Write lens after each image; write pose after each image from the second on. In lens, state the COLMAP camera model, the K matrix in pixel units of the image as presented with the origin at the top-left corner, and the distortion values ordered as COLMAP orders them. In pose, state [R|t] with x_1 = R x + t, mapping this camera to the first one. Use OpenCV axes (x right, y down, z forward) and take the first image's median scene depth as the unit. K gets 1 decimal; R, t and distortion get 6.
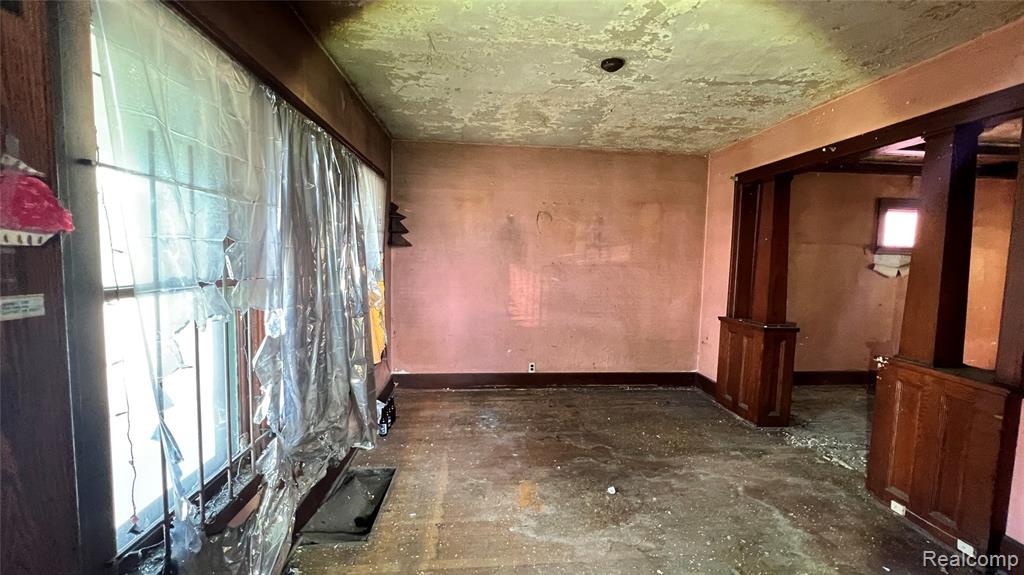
lens RADIAL K [[411.1, 0, 510.1], [0, 411.1, 287.3], [0, 0, 1]] dist [0.000057, 0.000661]
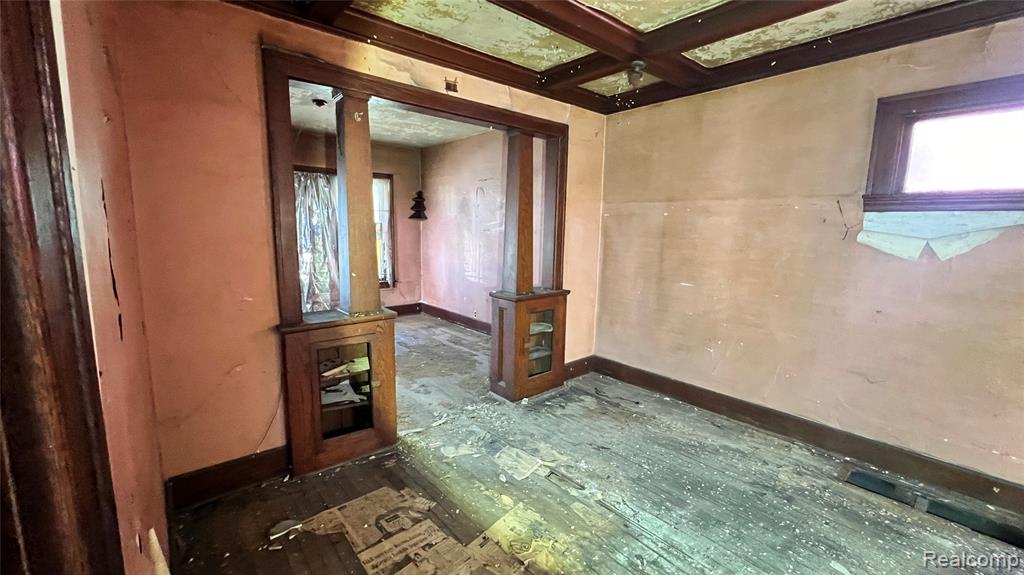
lens RADIAL K [[411.1, 0, 509.4], [0, 411.1, 284.9], [0, 0, 1]] dist [0.000057, 0.000661]
pose [[0.582477, 0.103777, -0.806195, 1.265443], [-0.075143, 0.994444, 0.073719, 0.006219], [0.809366, 0.017641, 0.587039, 0.405426]]
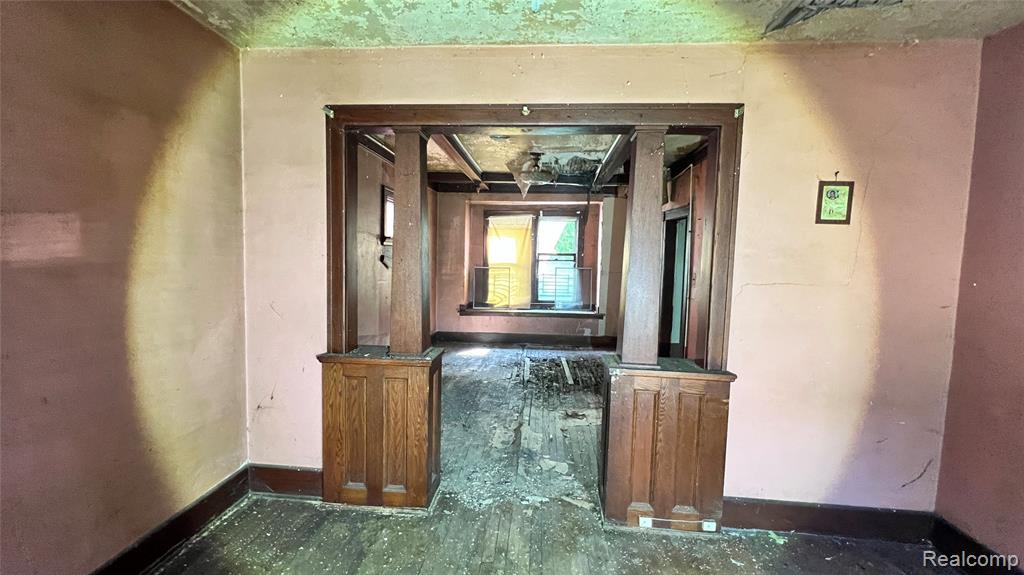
lens RADIAL K [[411.1, 0, 511.1], [0, 411.1, 286.2], [0, 0, 1]] dist [0.000057, 0.000661]
pose [[0.160006, -0.088749, 0.983118, 0.005860], [0.051433, 0.995347, 0.081482, -0.058297], [-0.985775, 0.037527, 0.163826, 0.675138]]
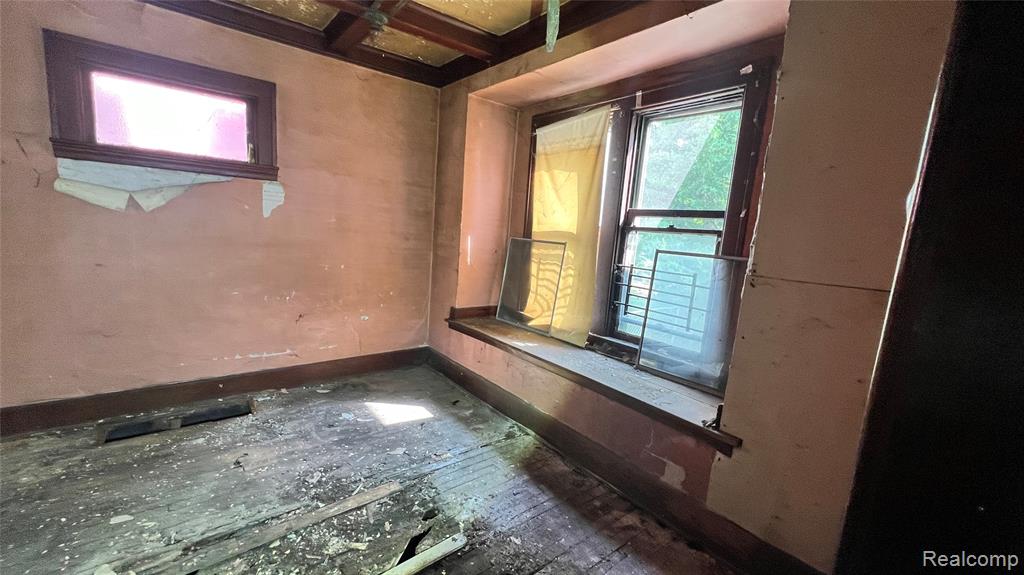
lens RADIAL K [[411.1, 0, 516.4], [0, 411.1, 286.6], [0, 0, 1]] dist [0.000057, 0.000661]
pose [[0.830421, -0.044839, 0.555329, 1.267721], [-0.015106, 0.994578, 0.102894, 0.010365], [-0.556932, -0.093834, 0.825241, 0.372723]]
